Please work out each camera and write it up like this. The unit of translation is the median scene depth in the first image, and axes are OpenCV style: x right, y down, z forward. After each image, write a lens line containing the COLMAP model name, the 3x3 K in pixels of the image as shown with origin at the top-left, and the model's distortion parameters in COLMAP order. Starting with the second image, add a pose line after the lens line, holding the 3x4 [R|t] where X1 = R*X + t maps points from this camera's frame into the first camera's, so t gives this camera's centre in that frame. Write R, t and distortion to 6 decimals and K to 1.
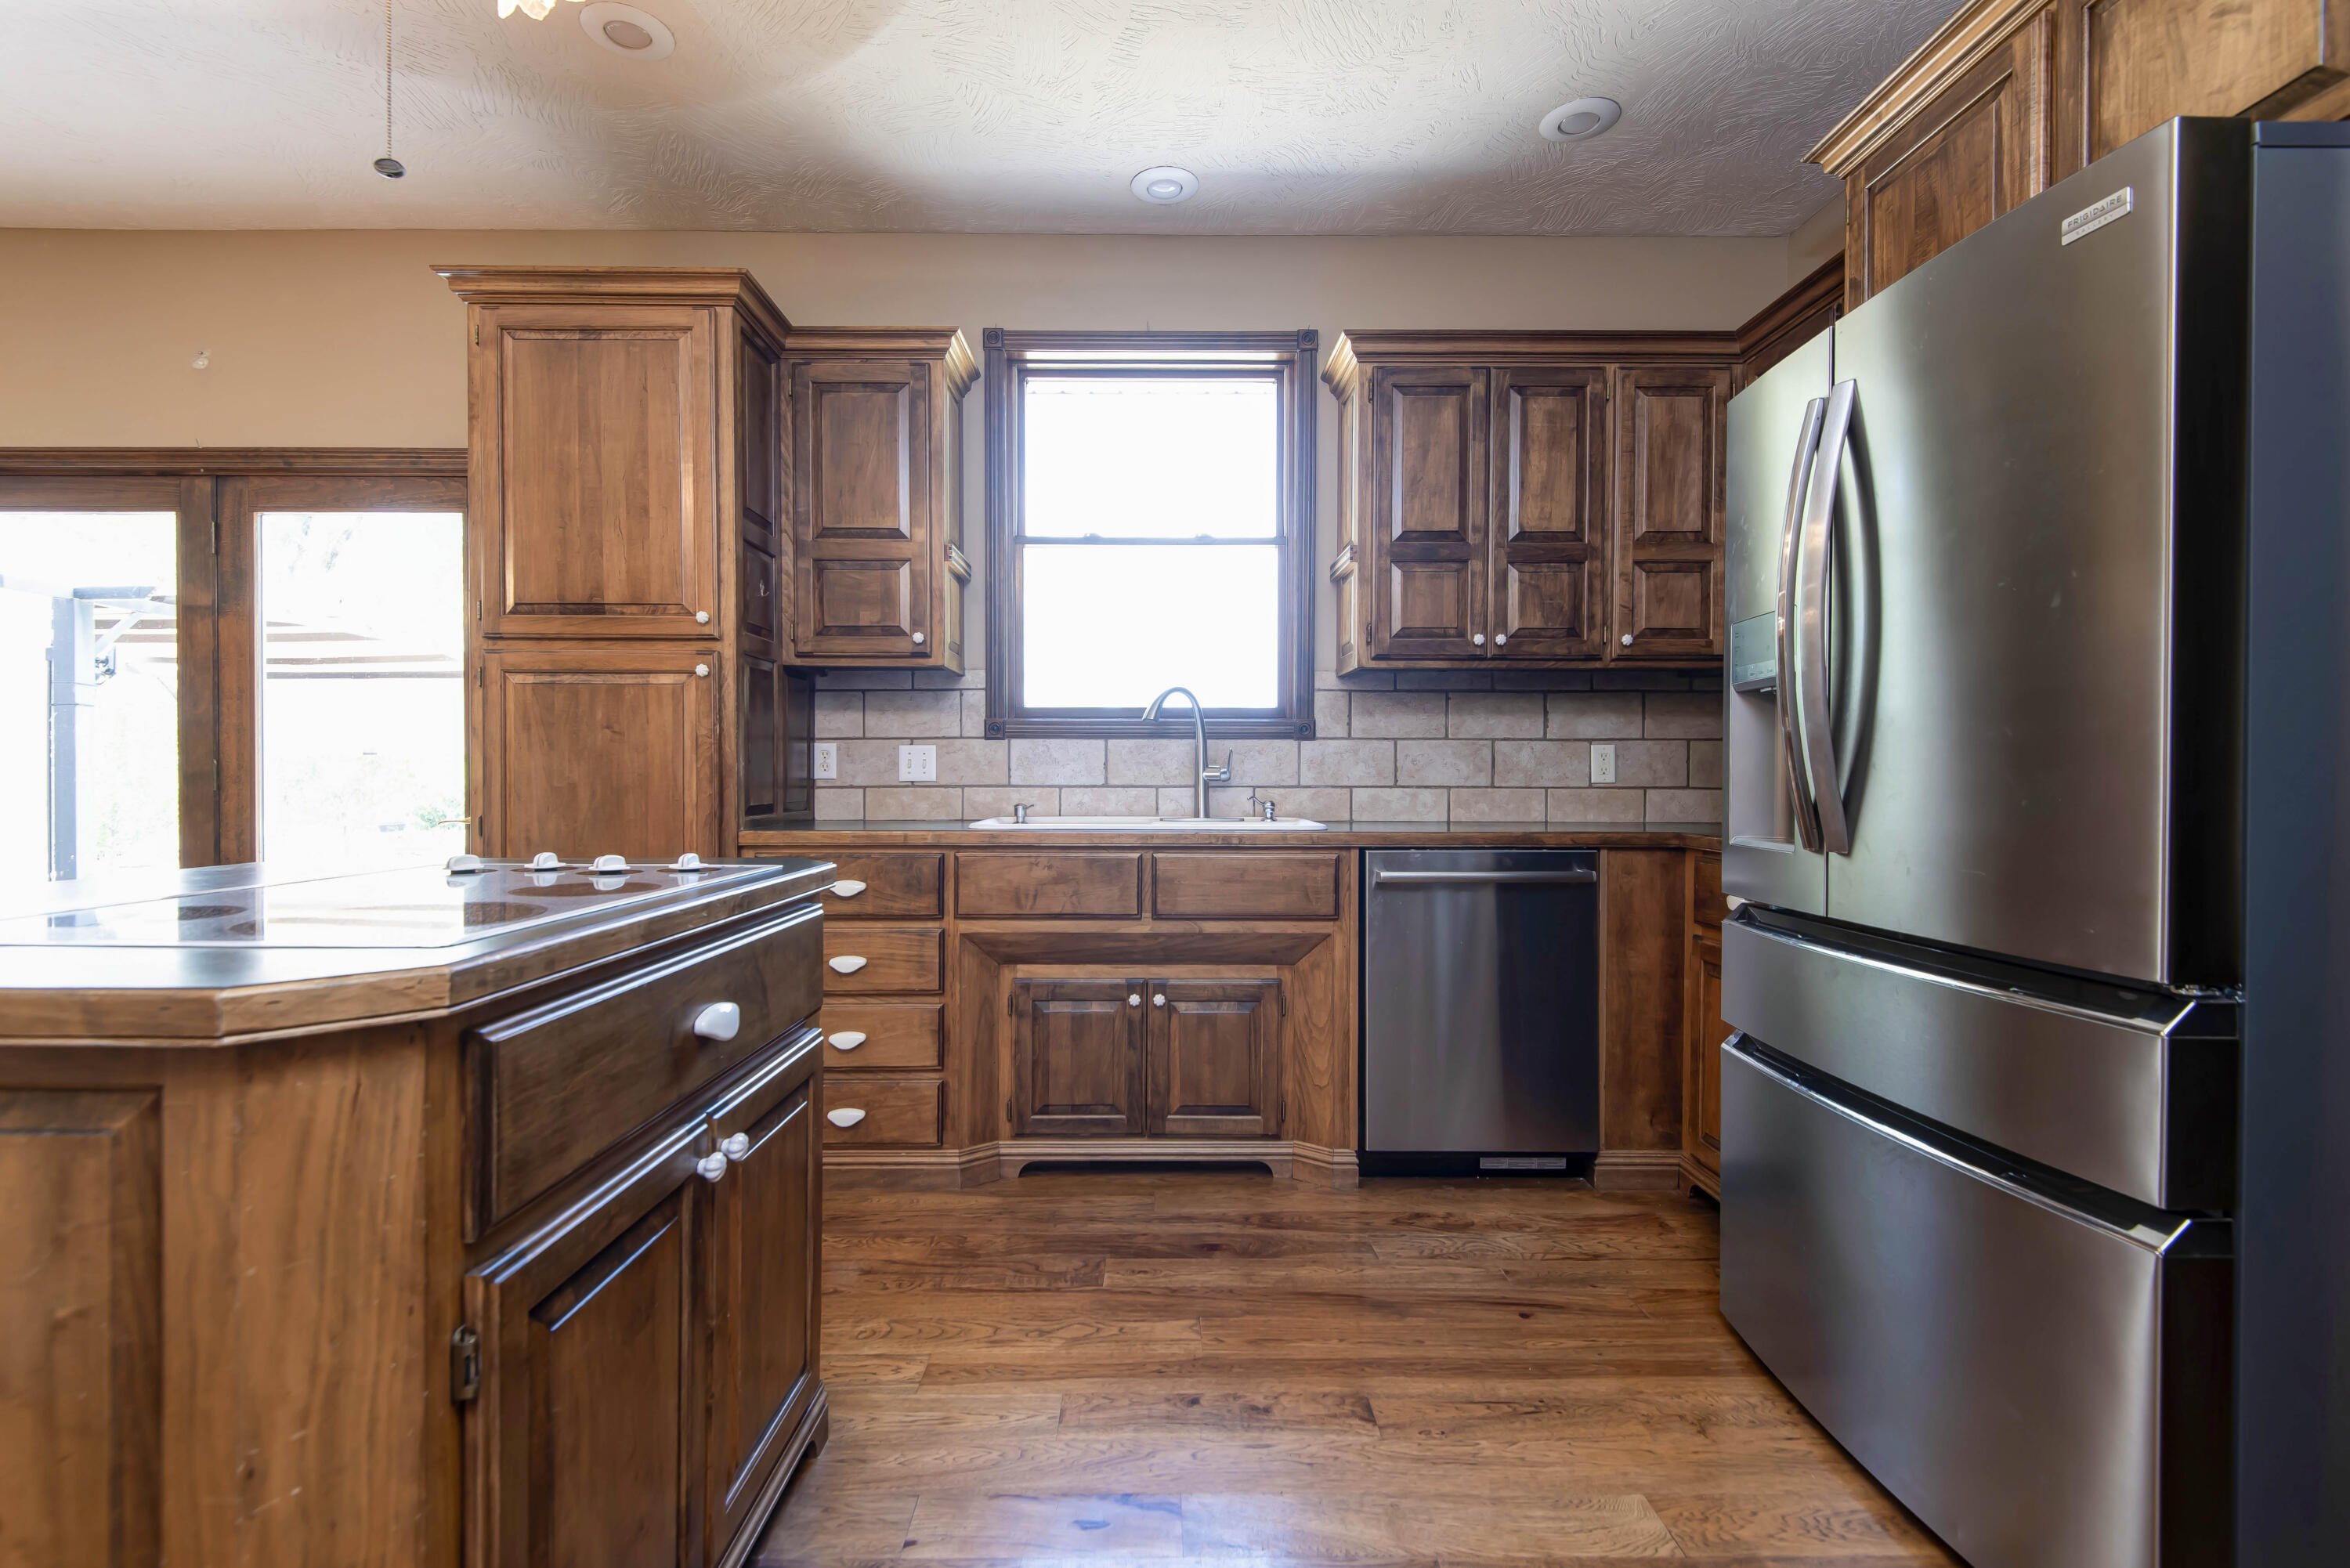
lens RADIAL K [[1081.4, 0, 1175.0], [0, 1081.4, 784.0], [0, 0, 1]] dist [0.021105, -0.008778]
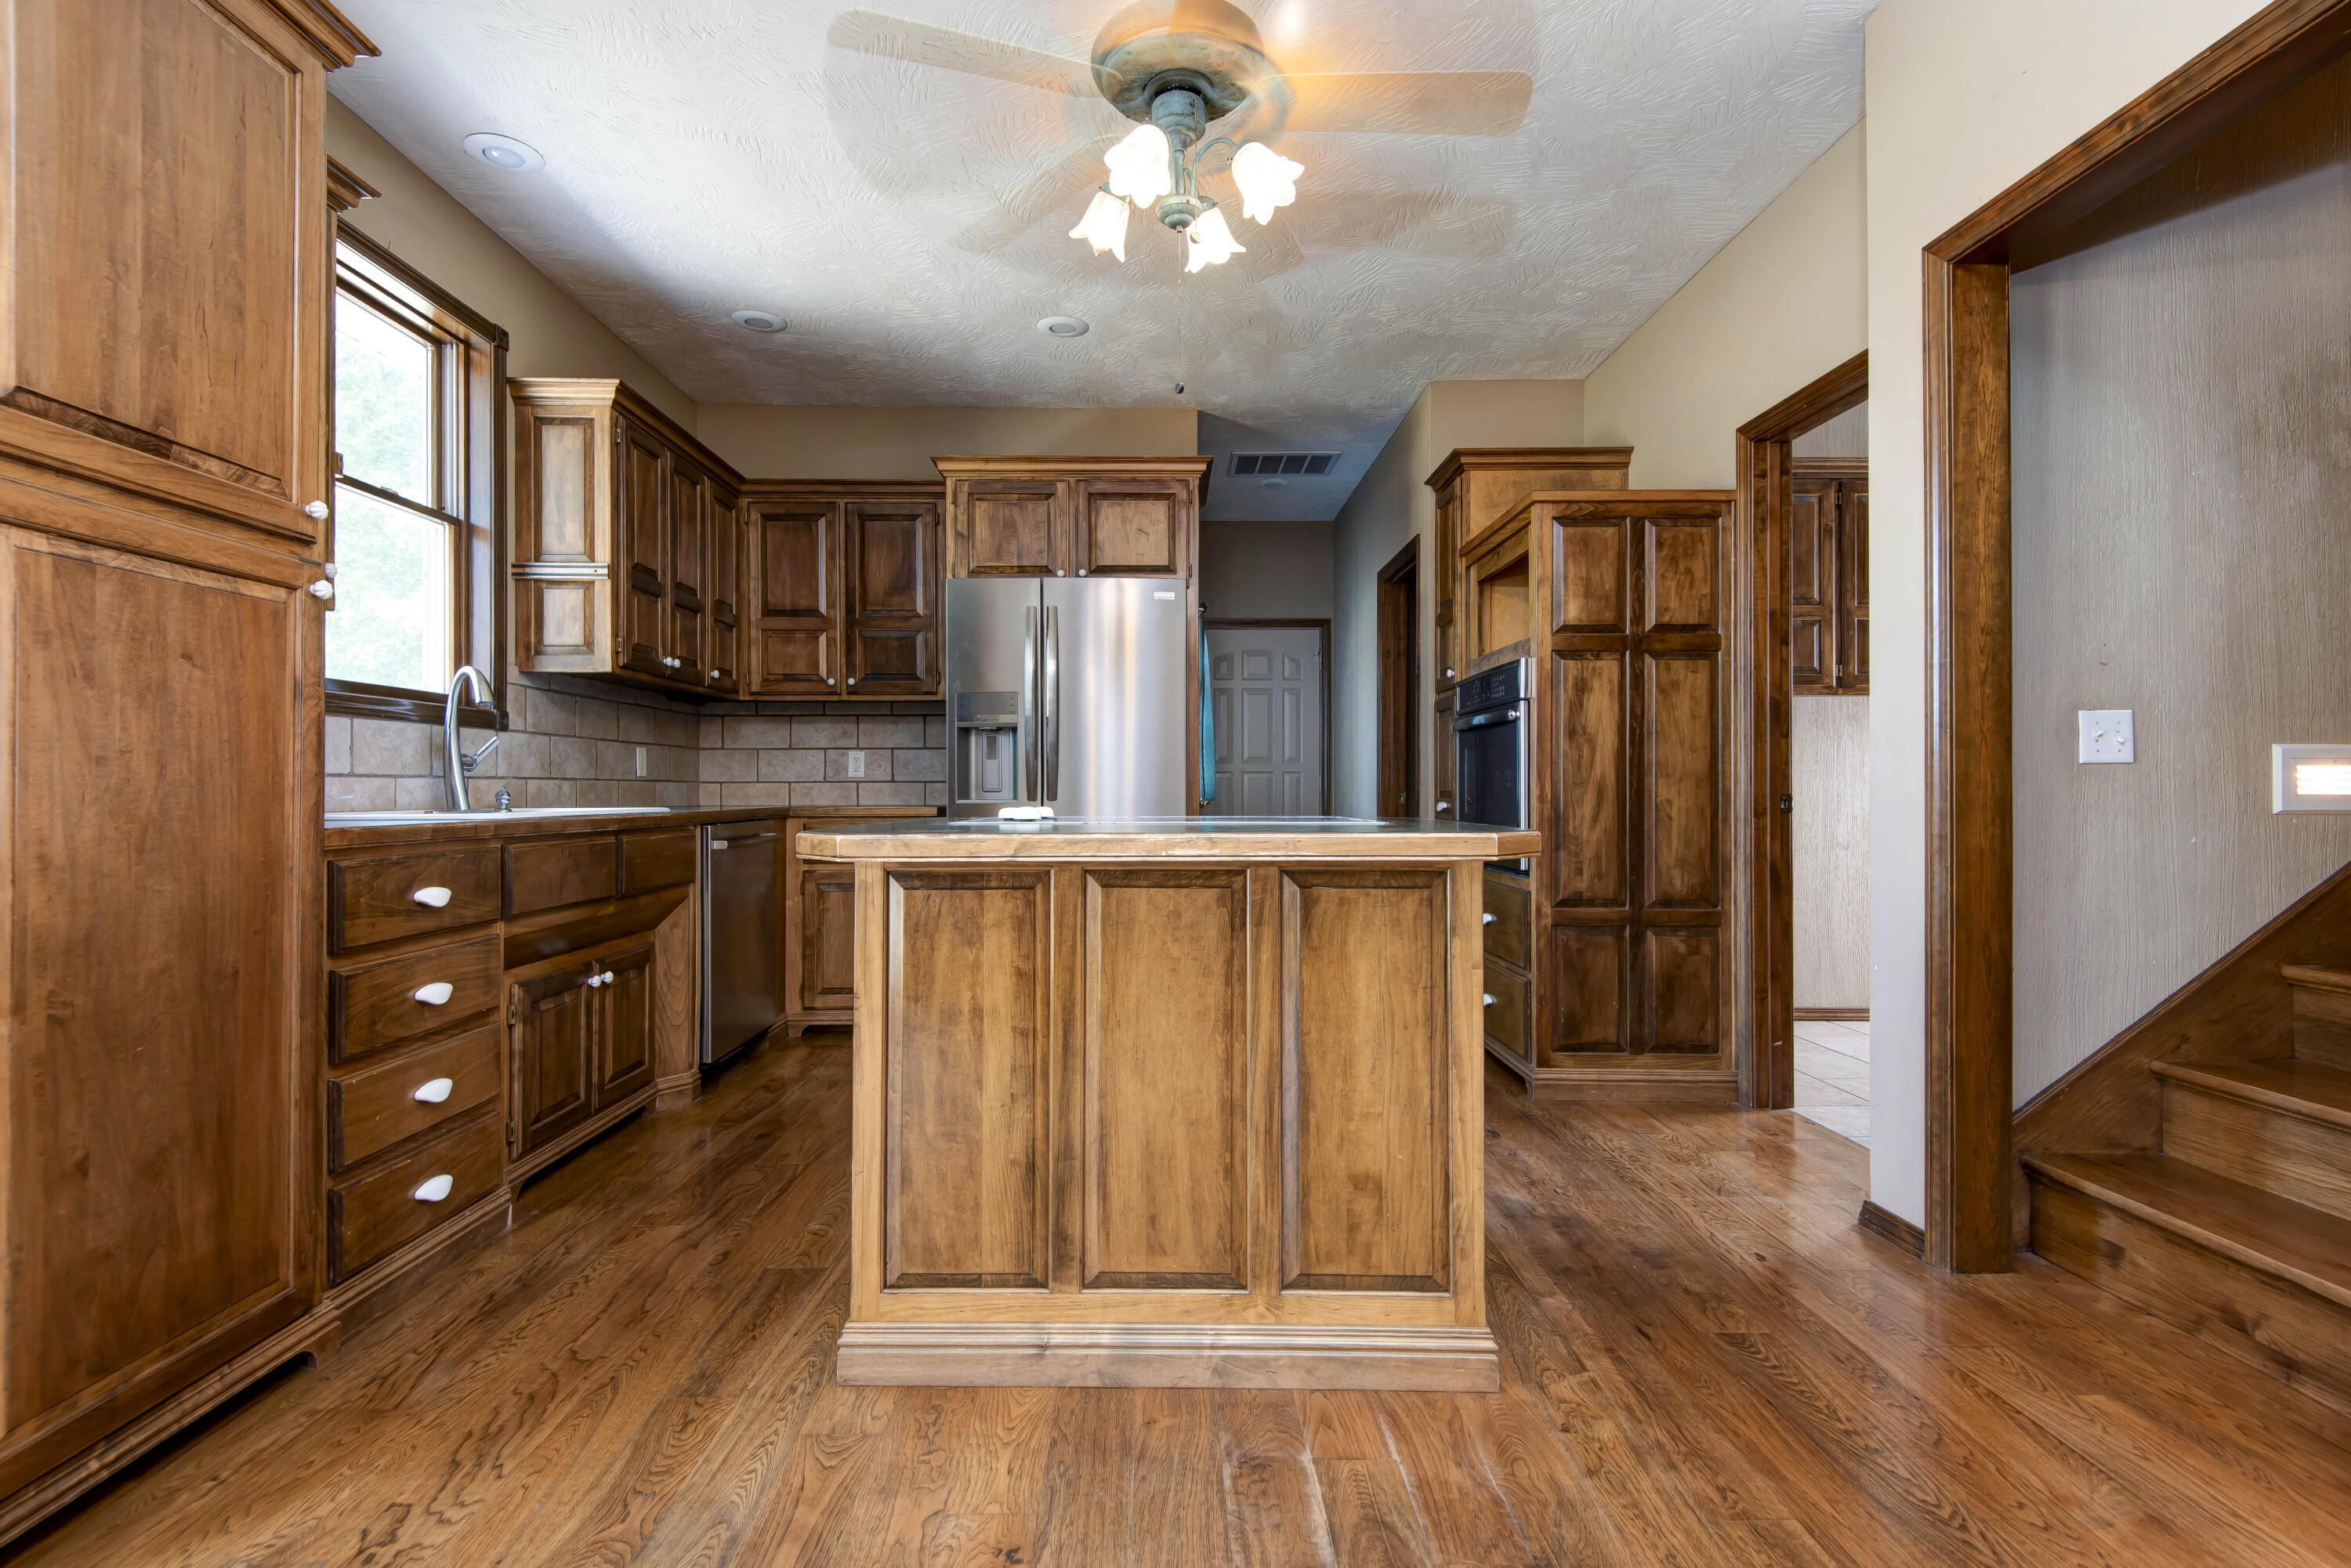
lens RADIAL K [[1046.4, 0, 1172.6], [0, 1046.4, 778.5], [0, 0, 1]] dist [0.030274, -0.013287]
pose [[0.002175, 0.009388, 0.999954, -0.953938], [0.009934, 0.999906, -0.009409, 0.020584], [-0.999948, 0.009954, 0.002081, 0.412282]]
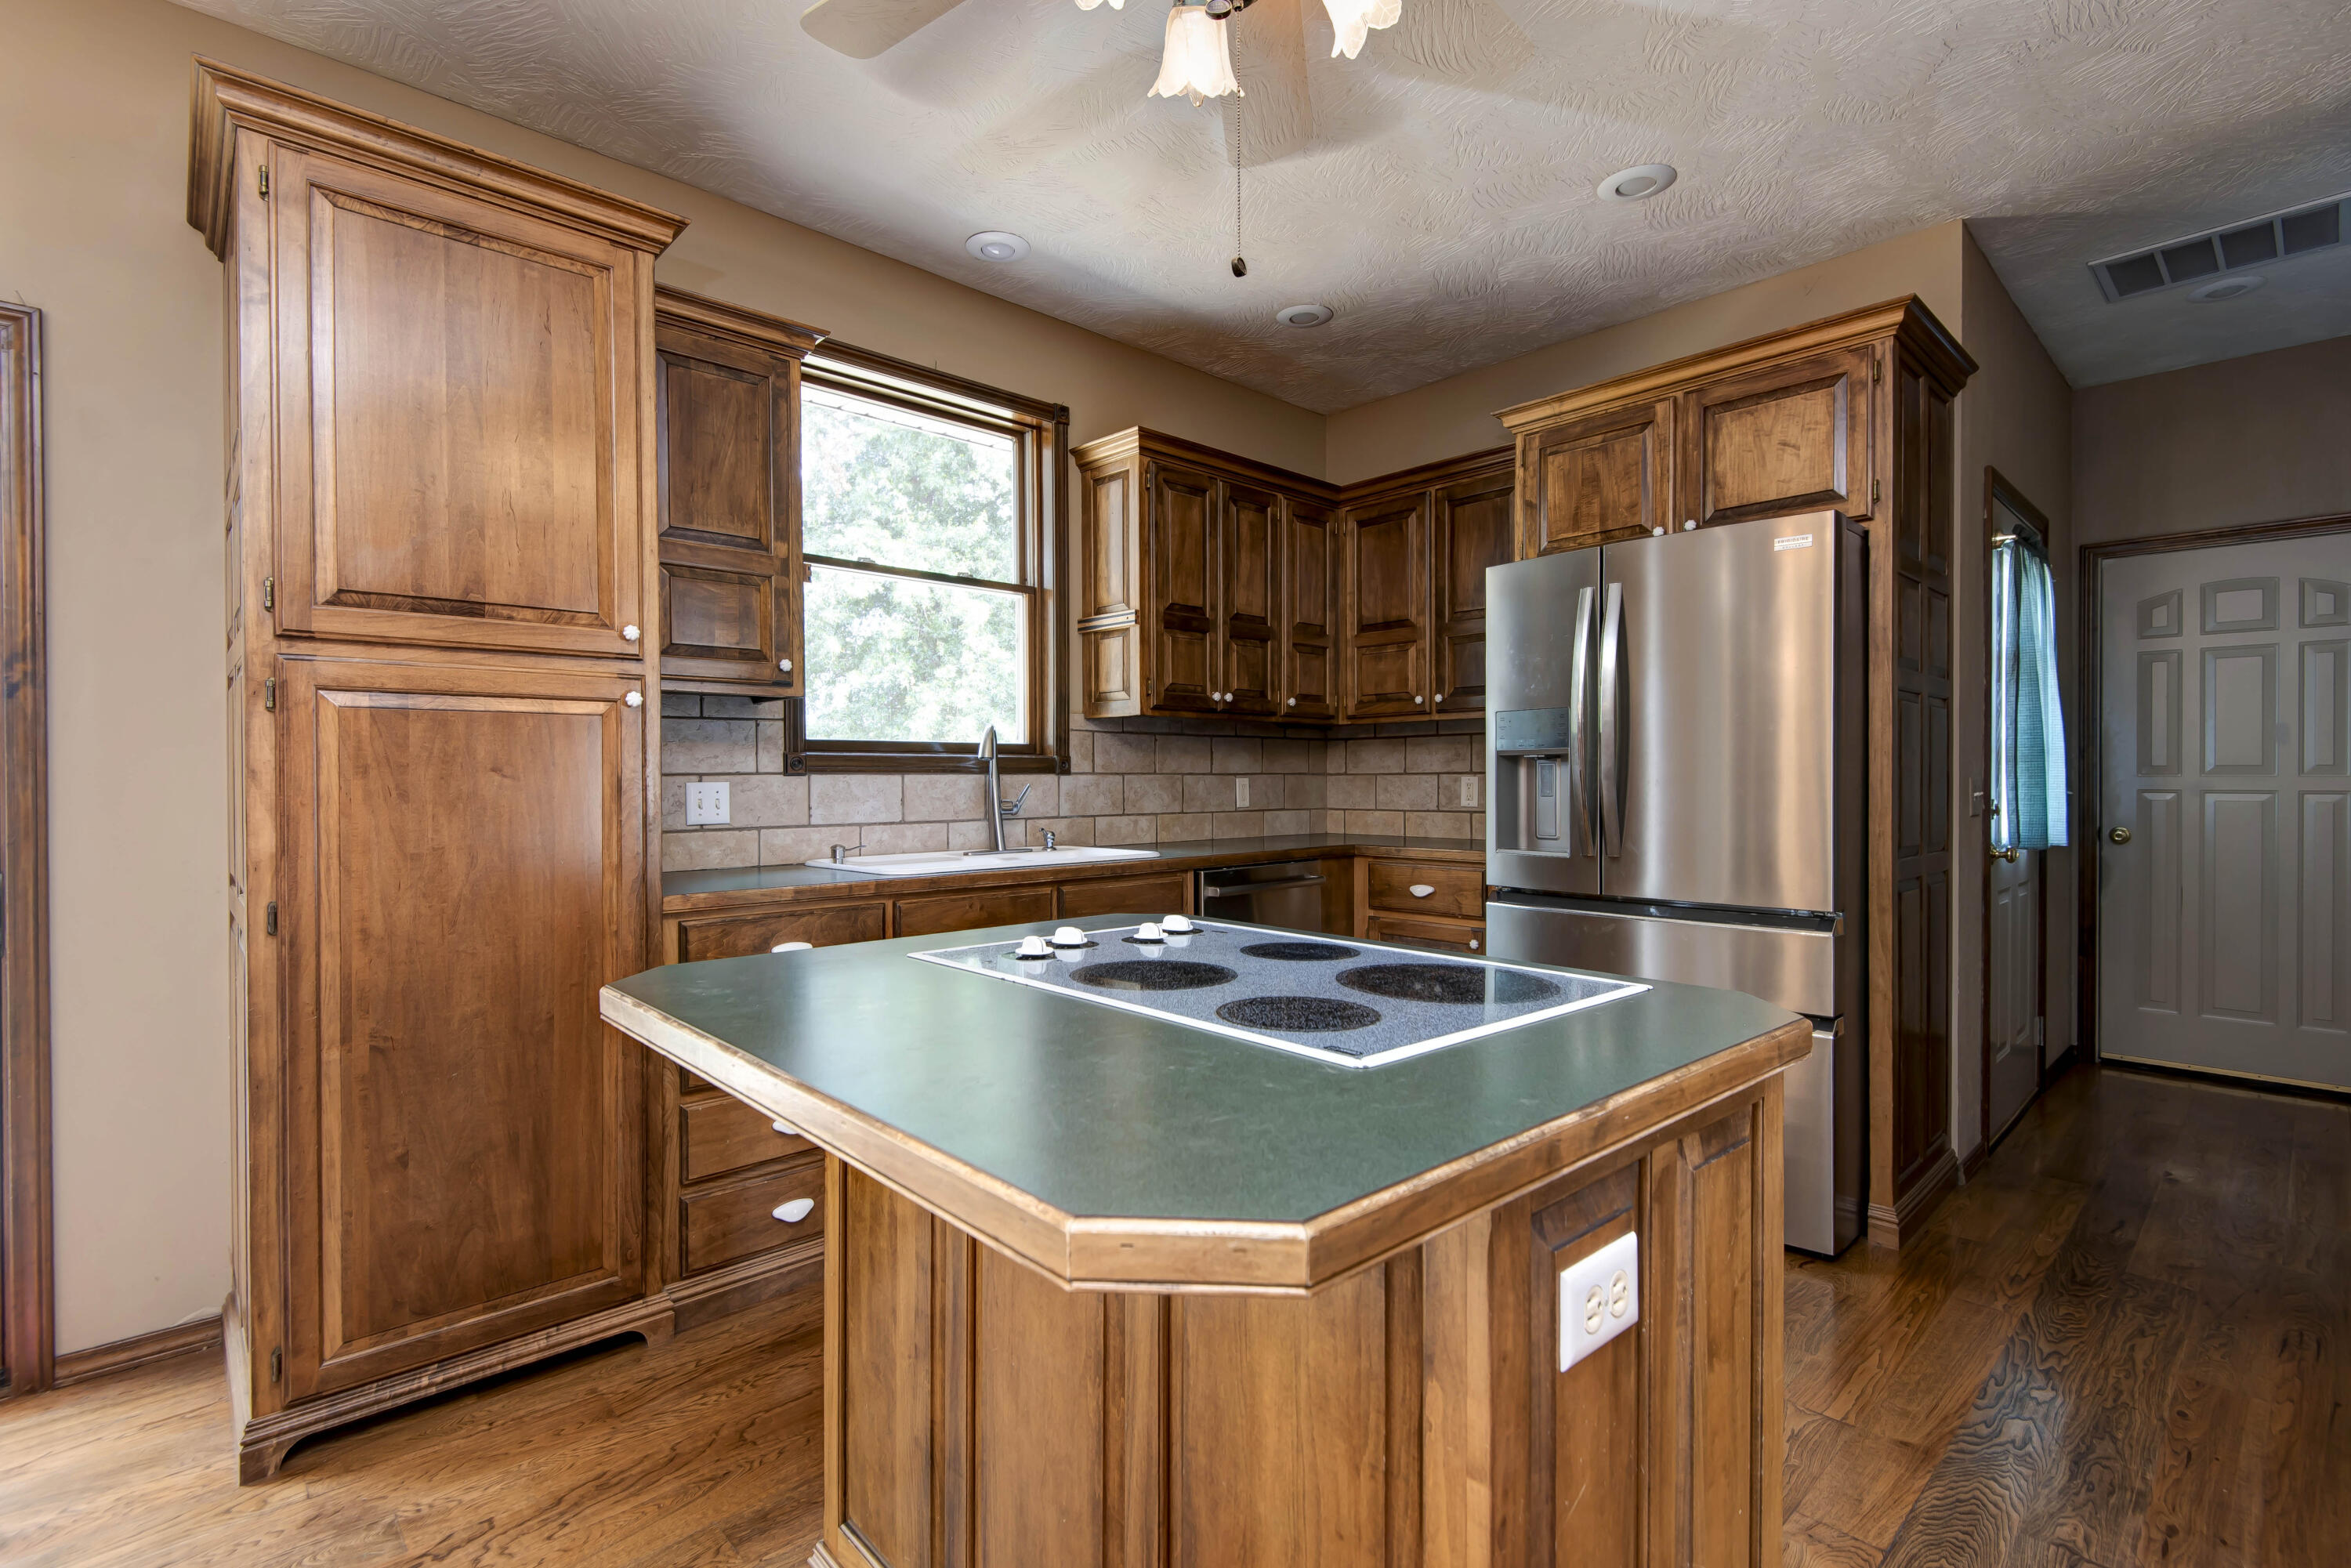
lens RADIAL K [[1077.4, 0, 1175.5], [0, 1077.4, 784.0], [0, 0, 1]] dist [0.036800, -0.026312]
pose [[0.738552, -0.006987, 0.674160, -0.595419], [0.010227, 0.999947, -0.000840, -0.032678], [-0.674119, 0.007515, 0.738584, 0.119726]]
